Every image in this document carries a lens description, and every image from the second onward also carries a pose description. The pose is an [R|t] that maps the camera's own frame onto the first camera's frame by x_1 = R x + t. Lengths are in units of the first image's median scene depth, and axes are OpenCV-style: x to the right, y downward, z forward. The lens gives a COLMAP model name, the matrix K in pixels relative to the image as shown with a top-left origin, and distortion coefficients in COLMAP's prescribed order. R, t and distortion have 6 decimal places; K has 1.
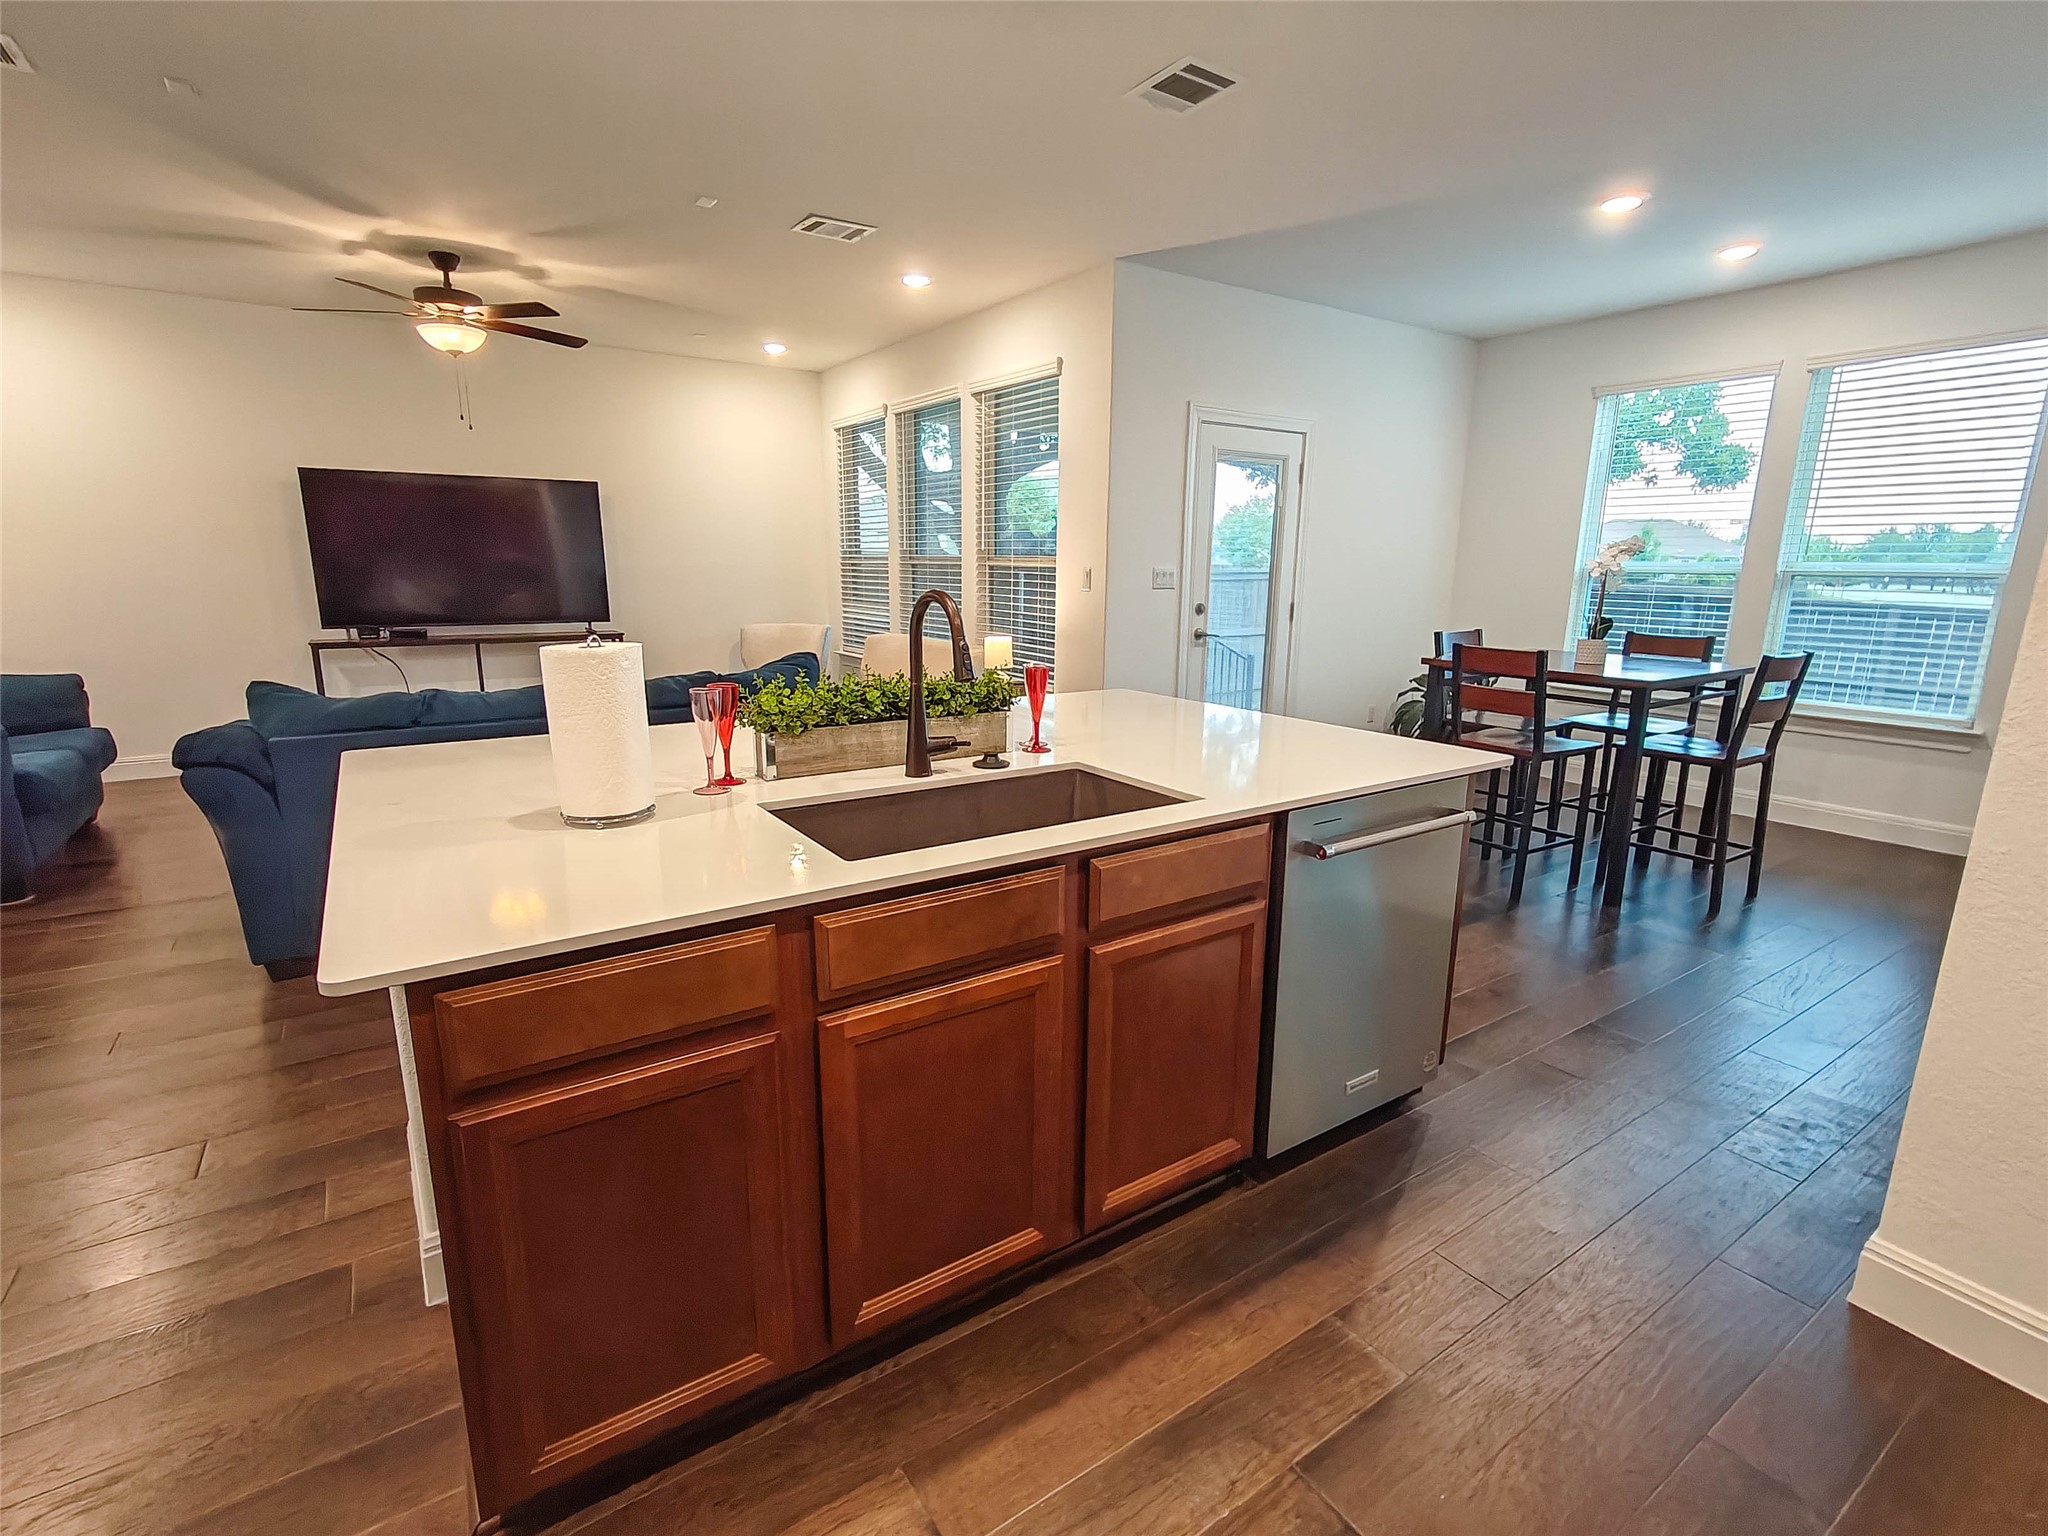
lens RADIAL K [[962.5, 0, 1038.0], [0, 962.5, 769.8], [0, 0, 1]] dist [0.003523, 0.000708]
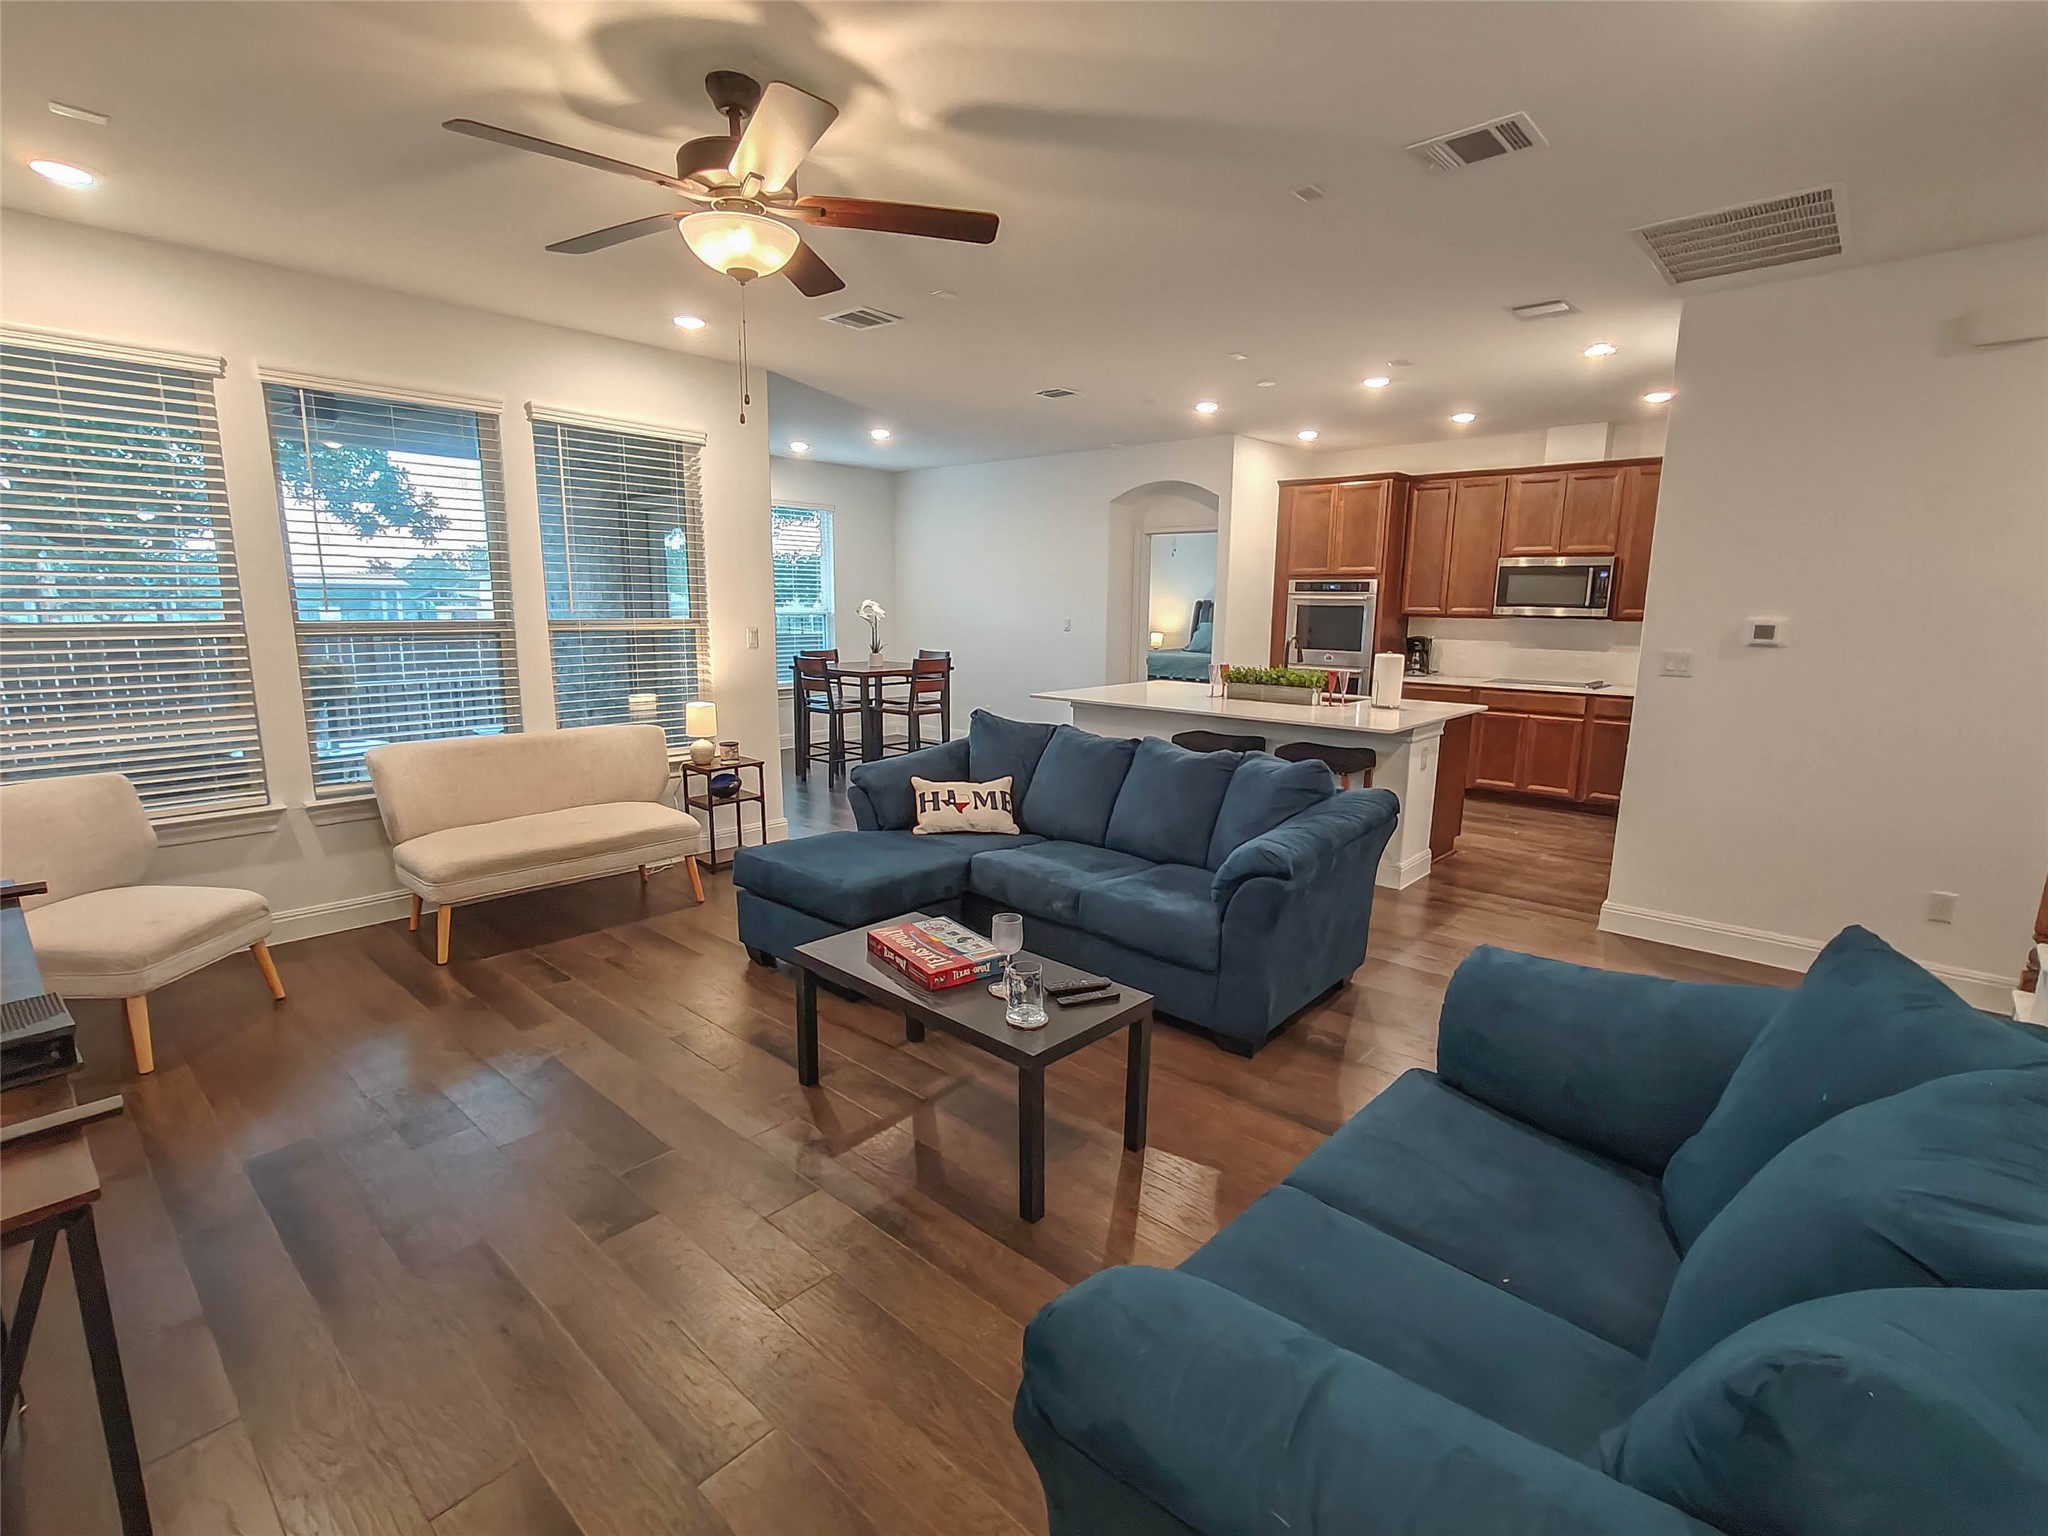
lens RADIAL K [[962.5, 0, 1016.3], [0, 962.5, 774.9], [0, 0, 1]] dist [0.003523, 0.000708]
pose [[-0.232205, -0.190620, 0.953806, -1.330689], [0.194822, 0.951622, 0.237613, -0.303987], [-0.952956, 0.240997, -0.183834, 1.143713]]
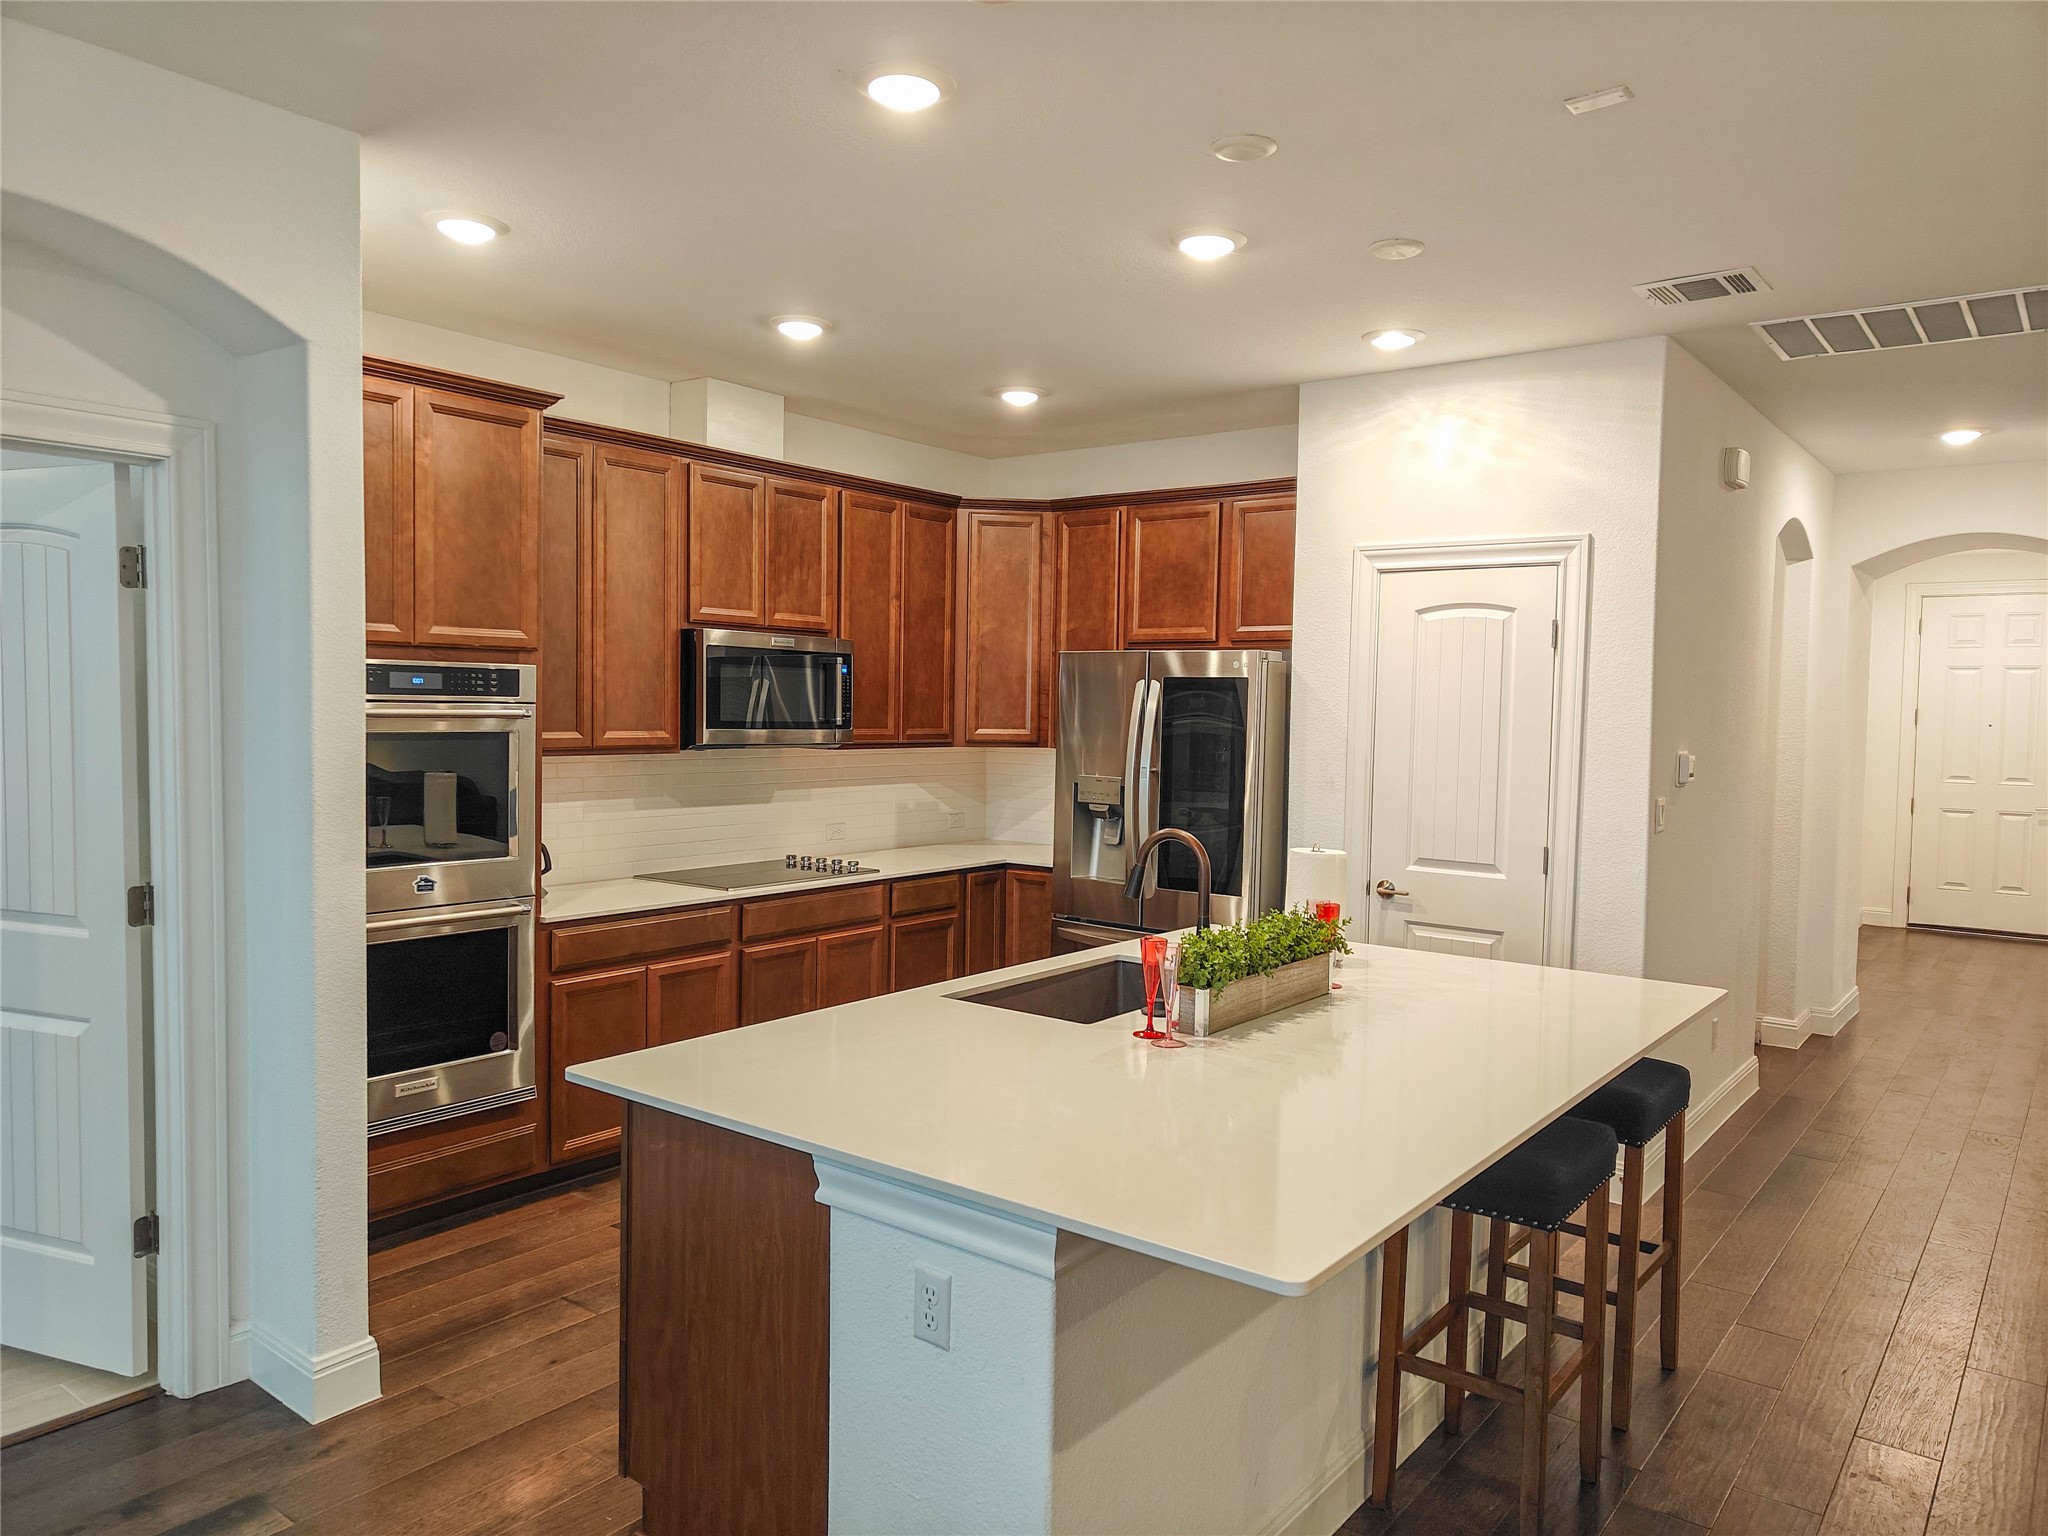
lens RADIAL K [[1406.5, 0, 1032.6], [0, 1406.5, 777.8], [0, 0, 1]] dist [0.006426, 0.006192]
pose [[-0.947923, -0.012452, -0.318255, 0.266581], [-0.095791, 0.964117, 0.247592, -0.295497], [0.303752, 0.265184, -0.915102, 1.125514]]
